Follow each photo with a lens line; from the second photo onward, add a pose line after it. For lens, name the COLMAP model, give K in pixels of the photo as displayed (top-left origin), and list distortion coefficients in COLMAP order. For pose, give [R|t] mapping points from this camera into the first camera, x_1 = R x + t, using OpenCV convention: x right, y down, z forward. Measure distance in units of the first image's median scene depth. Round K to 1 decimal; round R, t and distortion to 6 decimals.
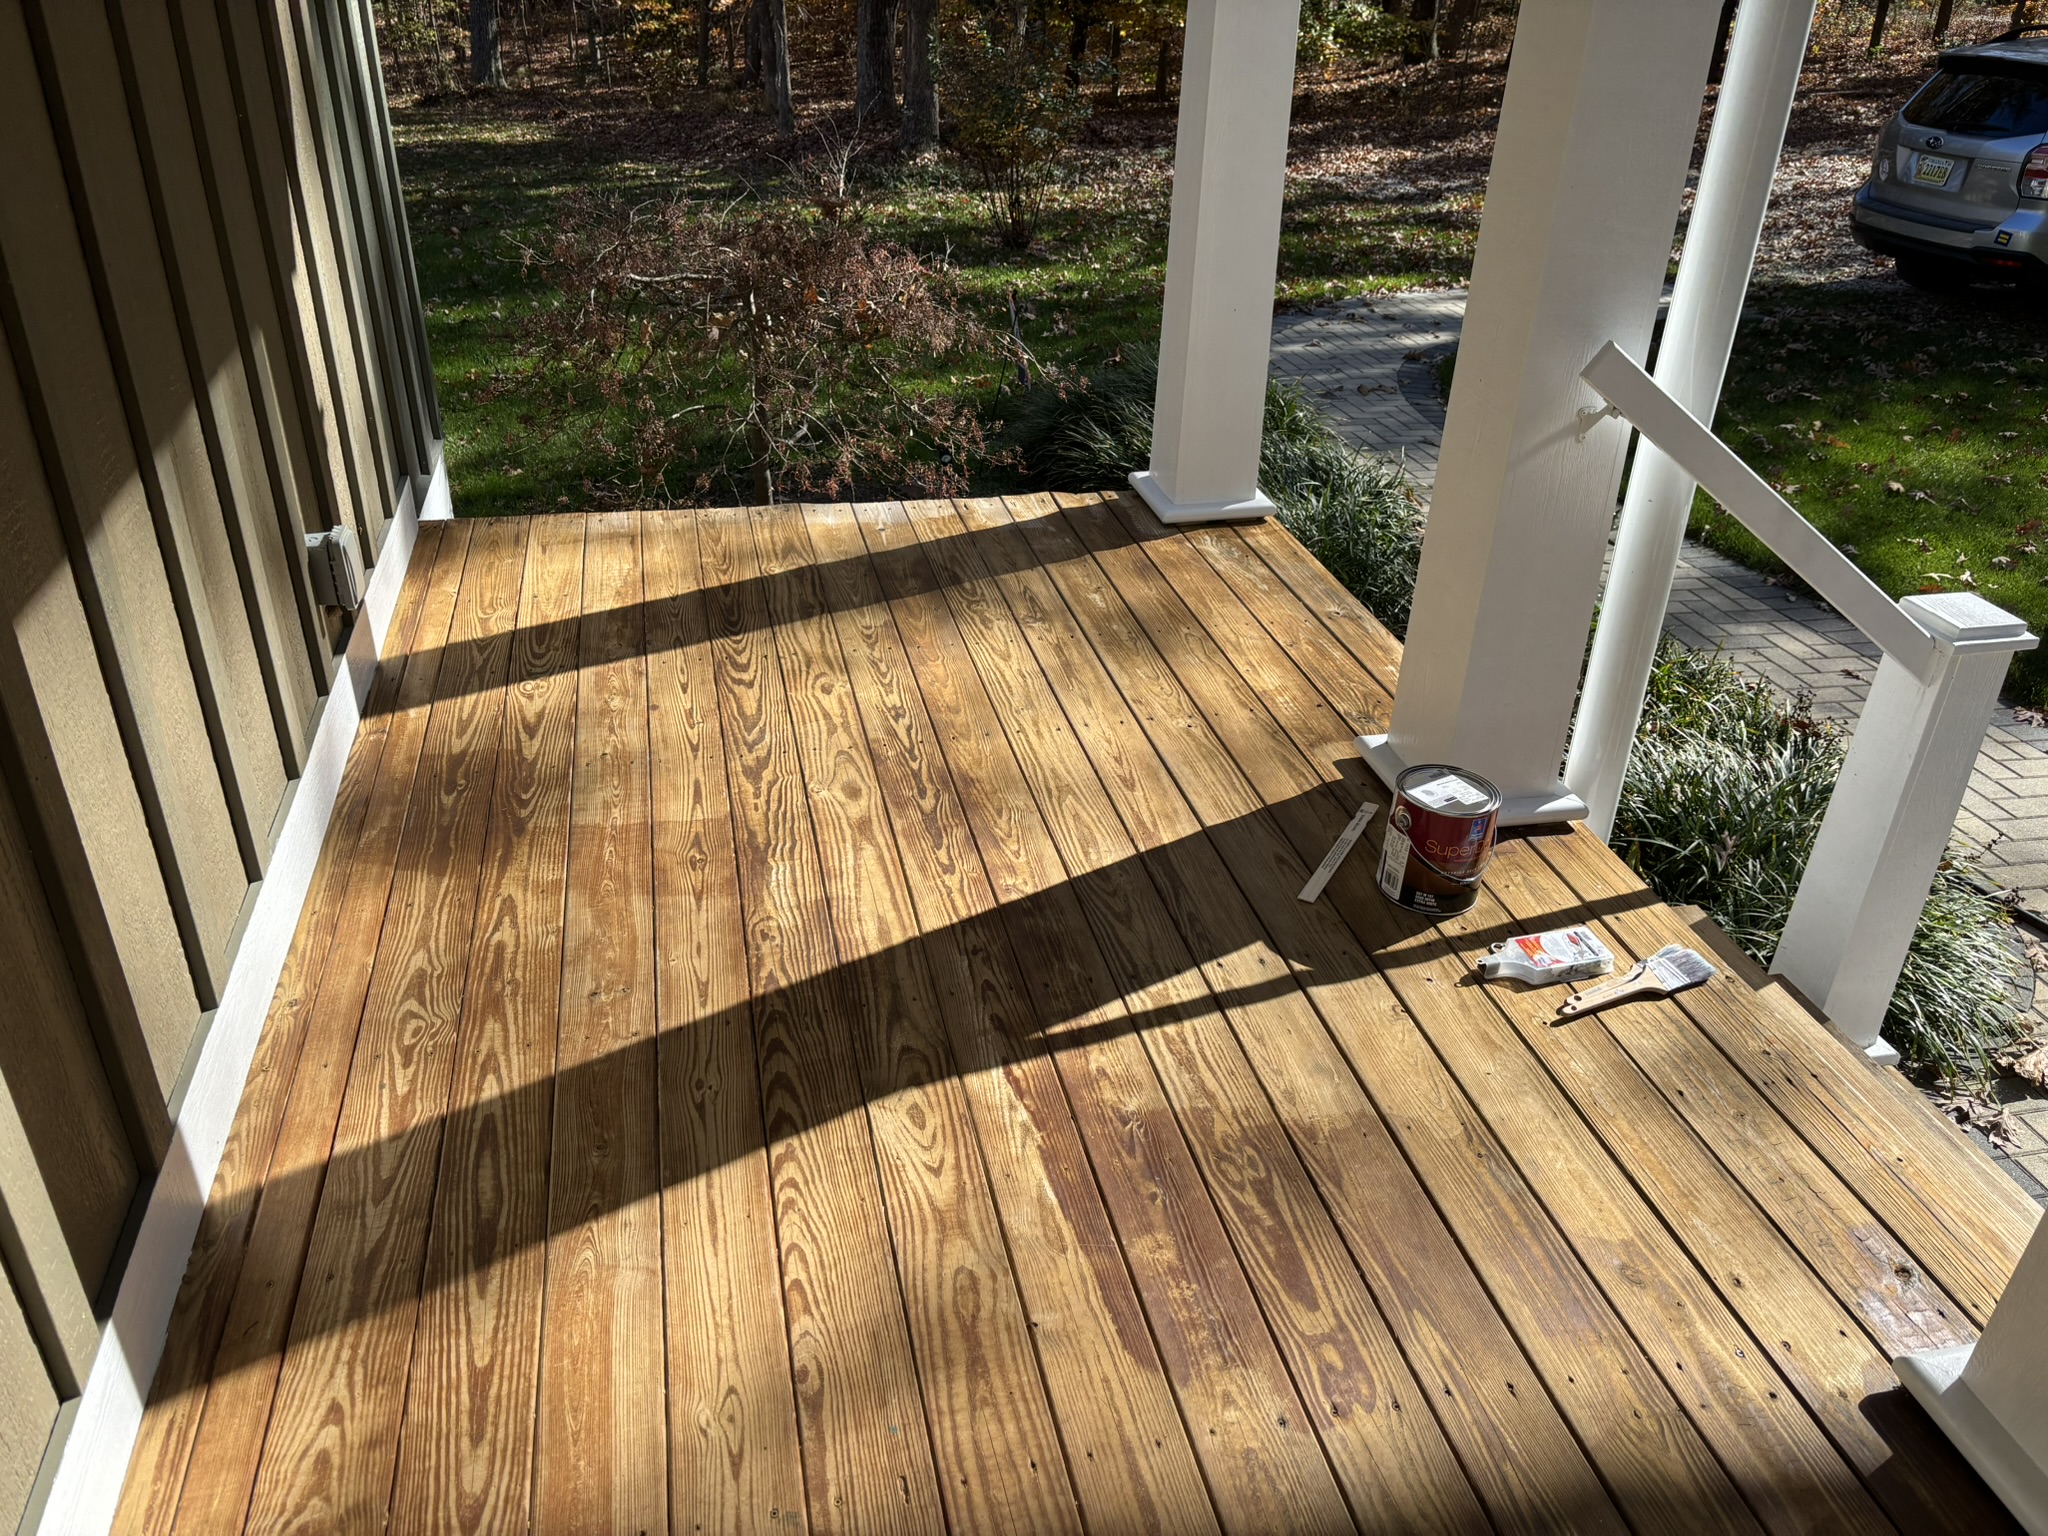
lens RADIAL K [[1551.1, 0, 1024.9], [0, 1551.1, 764.3], [0, 0, 1]] dist [0.032699, -0.029359]
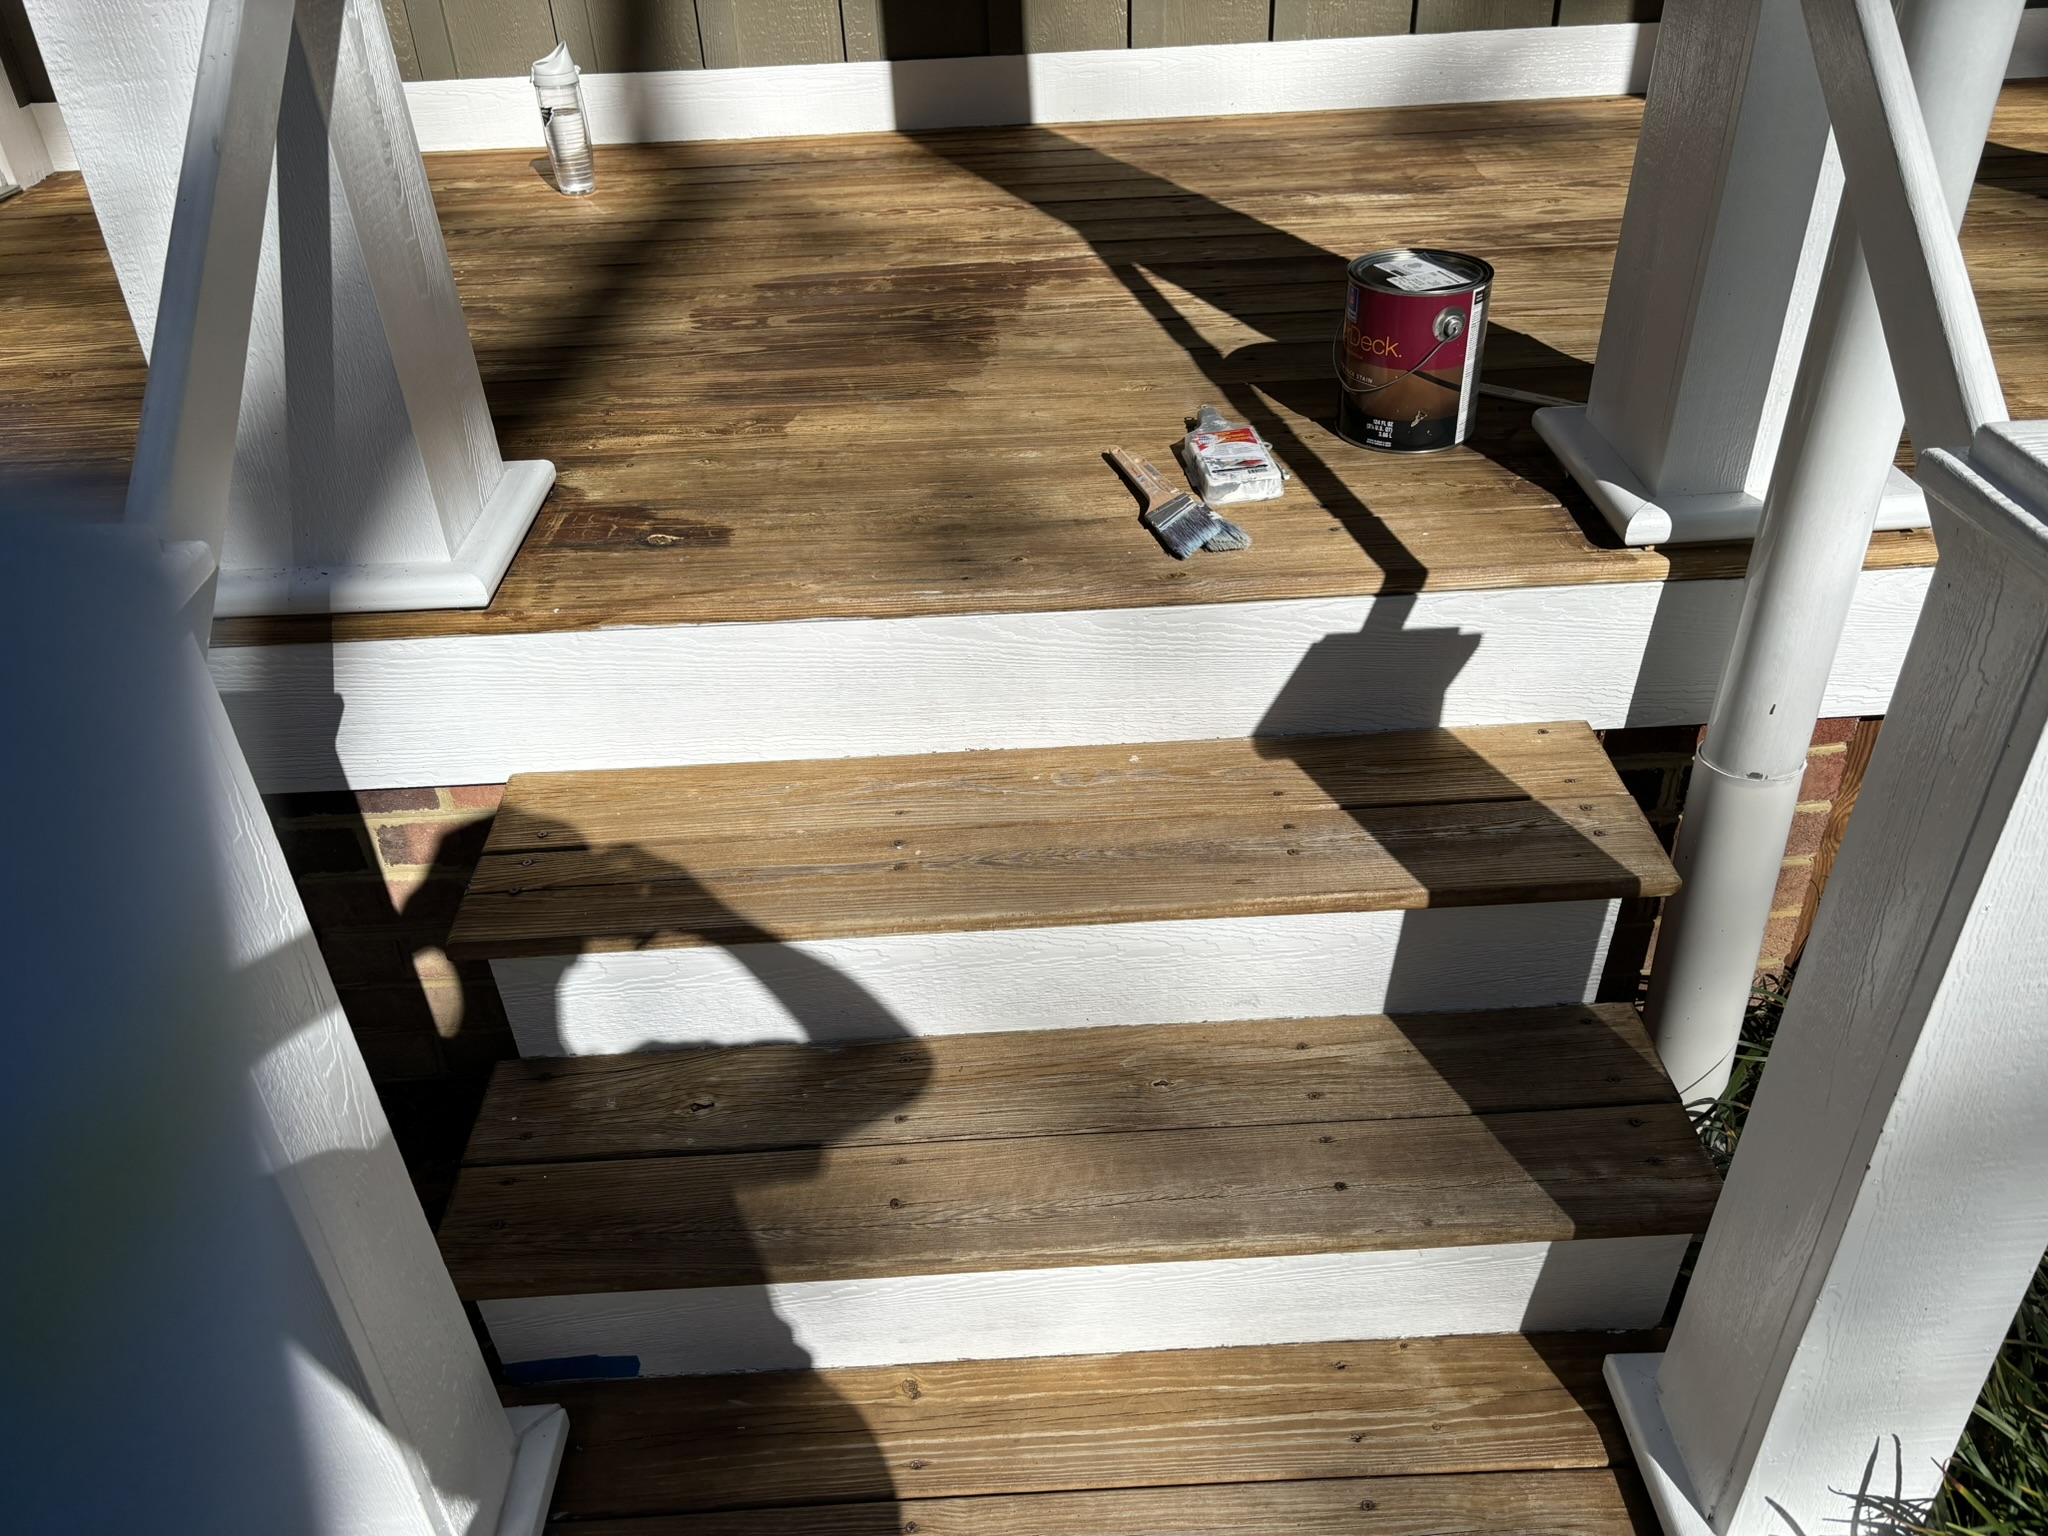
lens RADIAL K [[1551.1, 0, 1030.5], [0, 1551.1, 768.3], [0, 0, 1]] dist [0.032699, -0.029359]
pose [[-0.192771, 0.525248, -0.828827, 1.106847], [-0.457506, 0.699128, 0.549463, -0.148071], [0.868060, 0.485113, 0.105532, 0.959696]]
